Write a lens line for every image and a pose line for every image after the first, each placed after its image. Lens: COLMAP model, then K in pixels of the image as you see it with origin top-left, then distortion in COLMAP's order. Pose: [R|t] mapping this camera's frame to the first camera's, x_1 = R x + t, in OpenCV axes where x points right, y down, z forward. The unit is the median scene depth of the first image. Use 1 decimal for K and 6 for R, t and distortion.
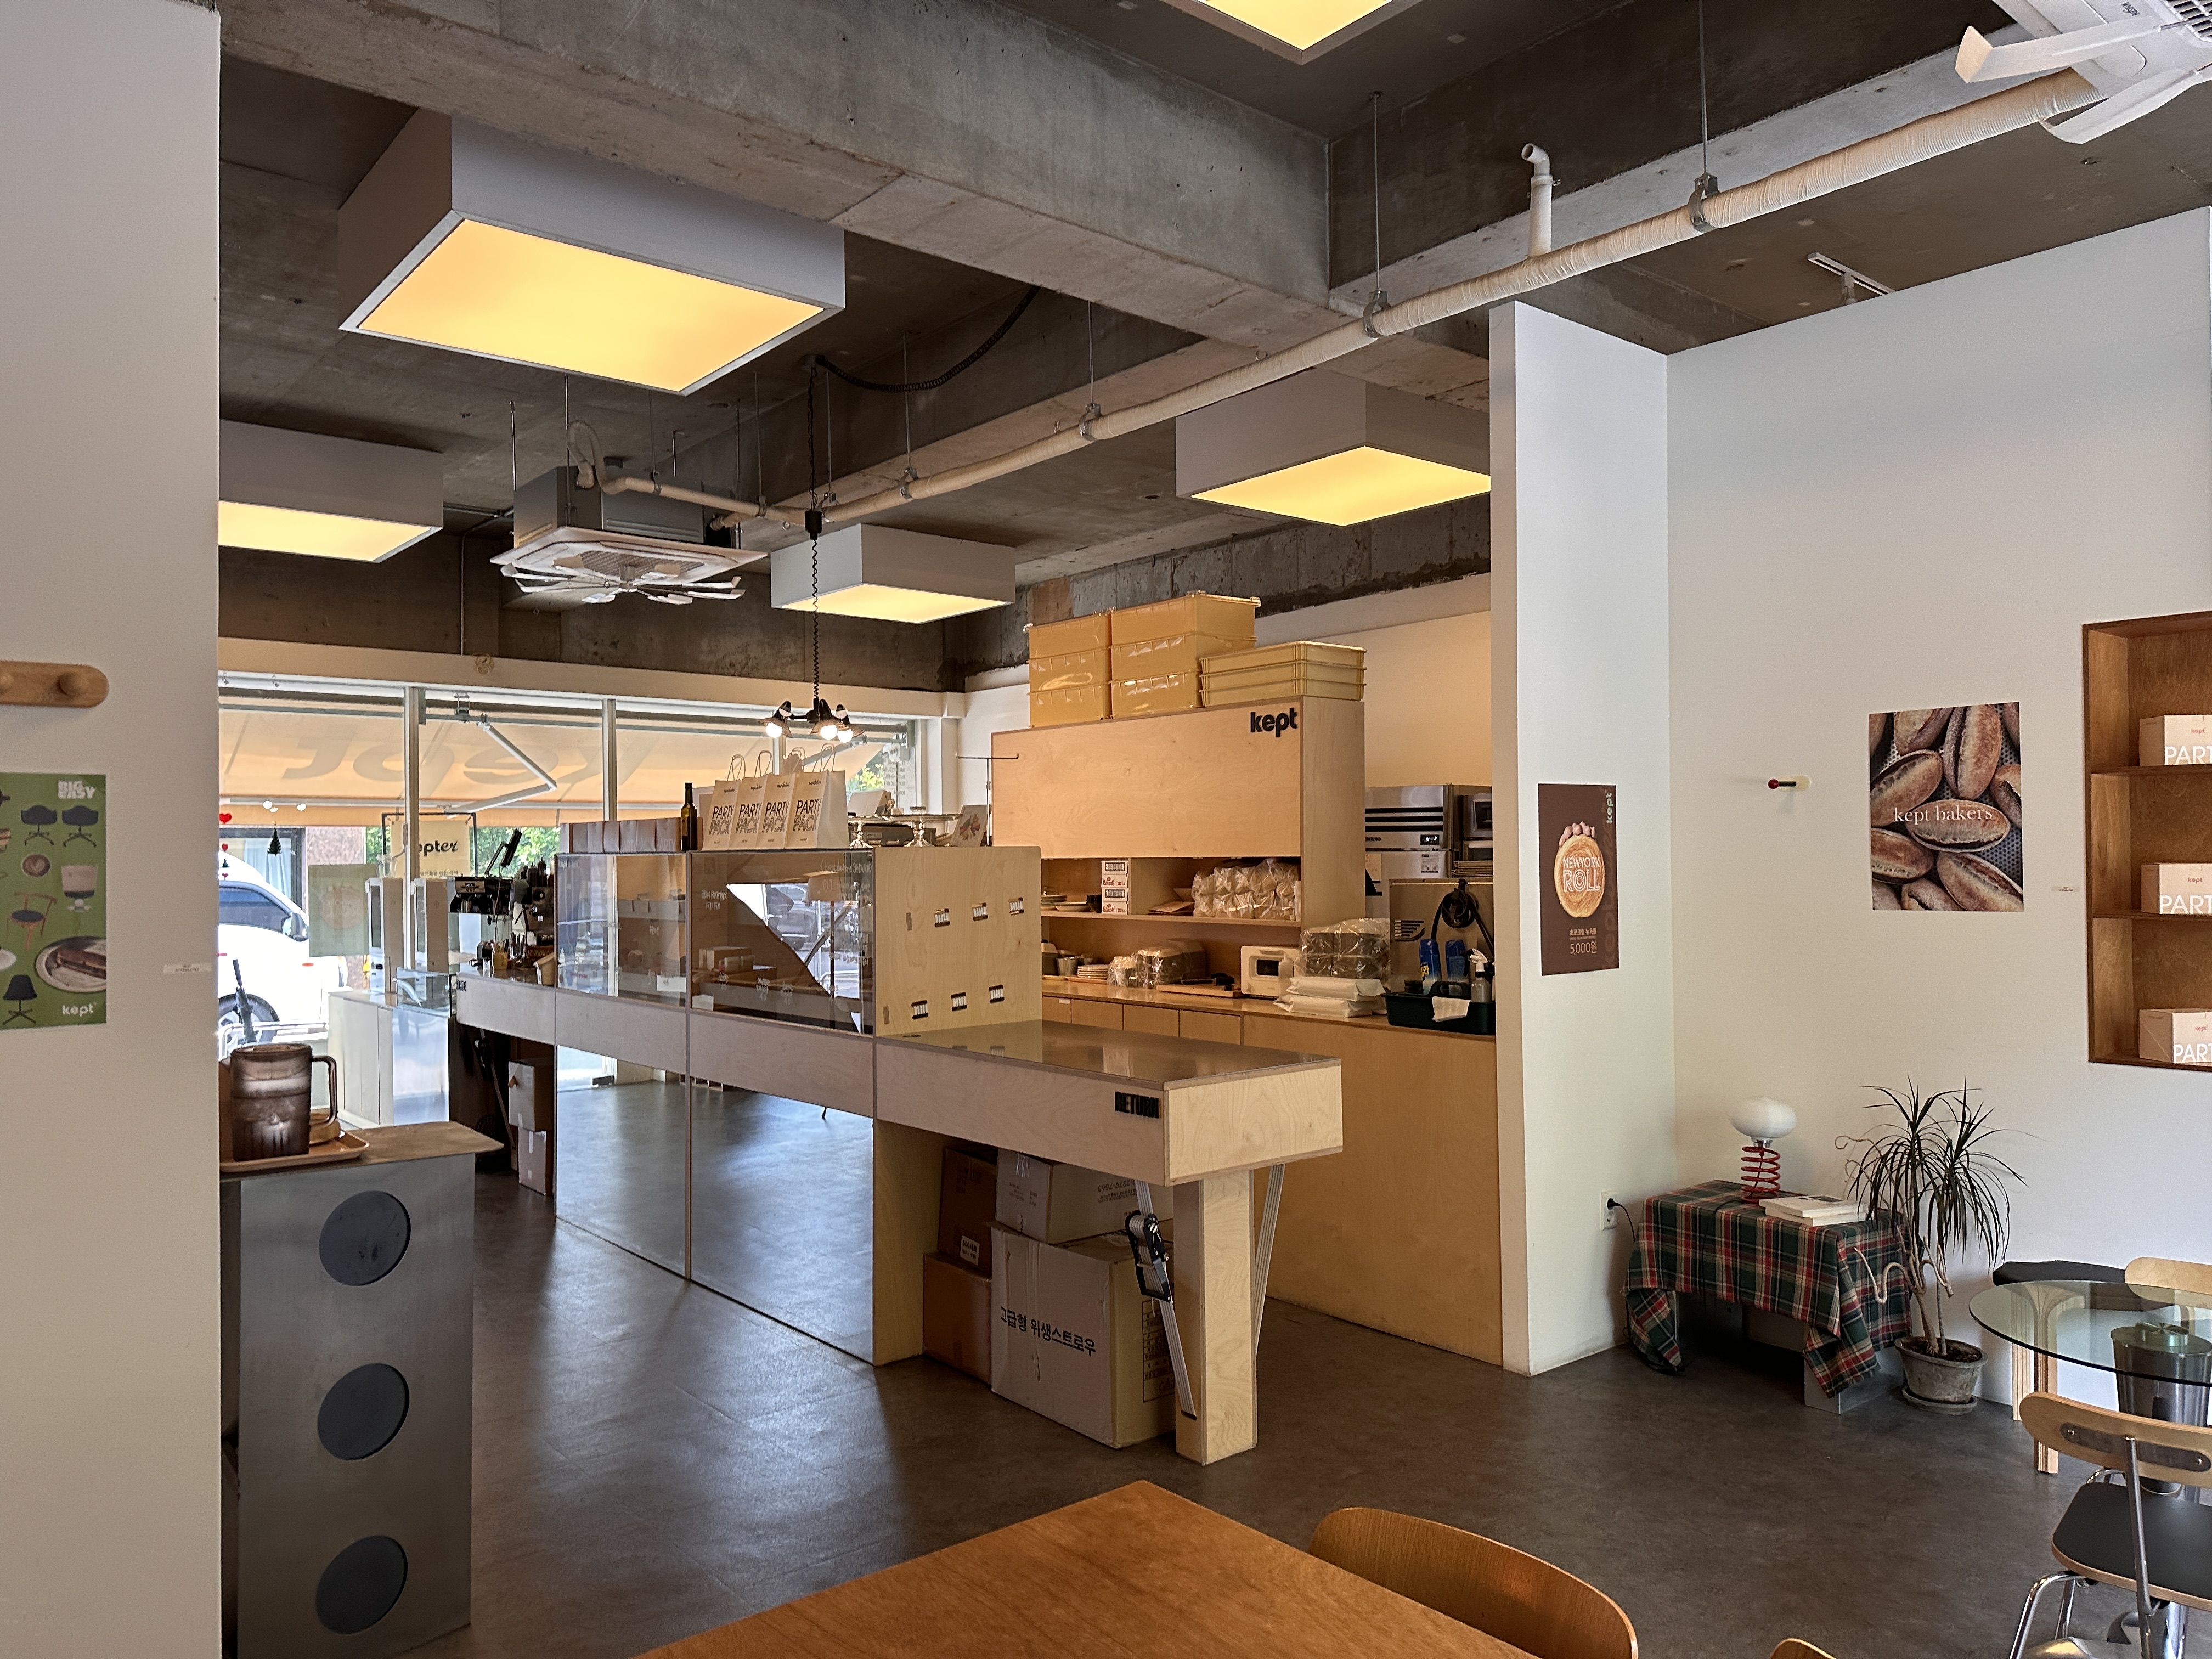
lens RADIAL K [[1565.3, 0, 1108.5], [0, 1565.3, 830.6], [0, 0, 1]] dist [0.000203, -0.002173]
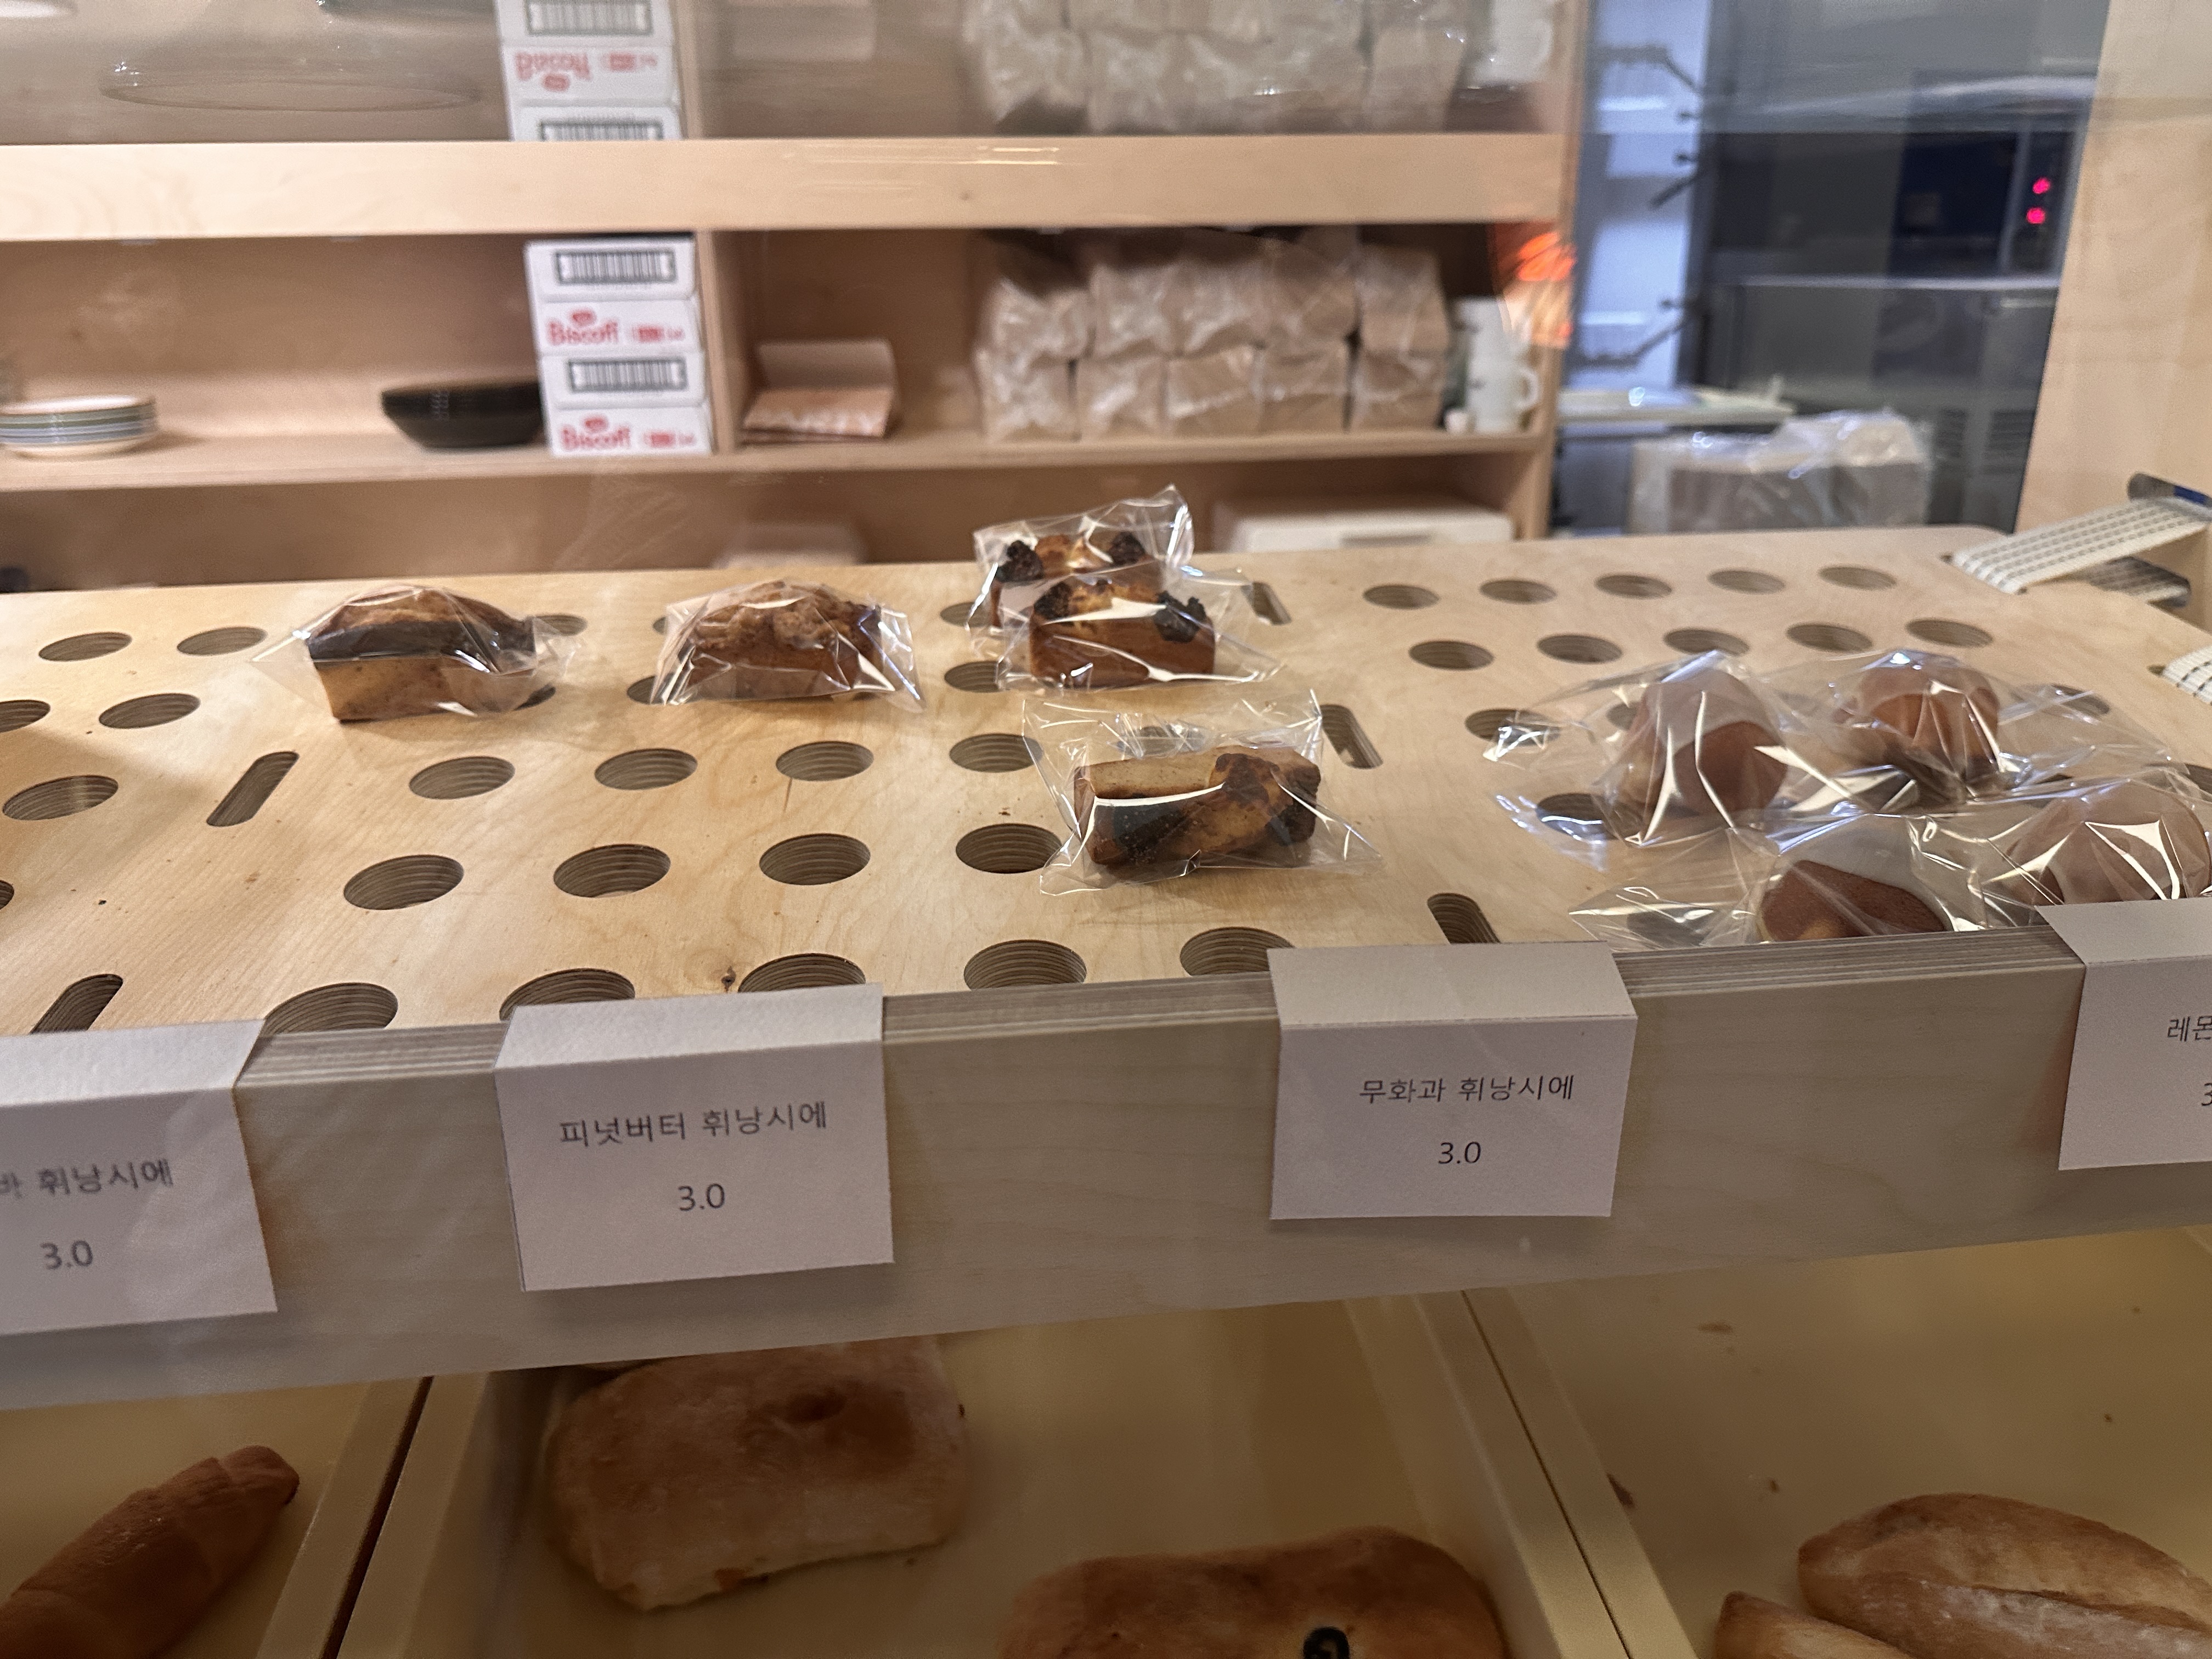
lens RADIAL K [[1565.3, 0, 1107.8], [0, 1565.3, 826.6], [0, 0, 1]] dist [0.000203, -0.002173]
pose [[0.543127, -0.288108, 0.788674, -0.184683], [-0.010737, 0.936828, 0.349625, 0.018826], [-0.839582, -0.198359, 0.505723, 0.792920]]
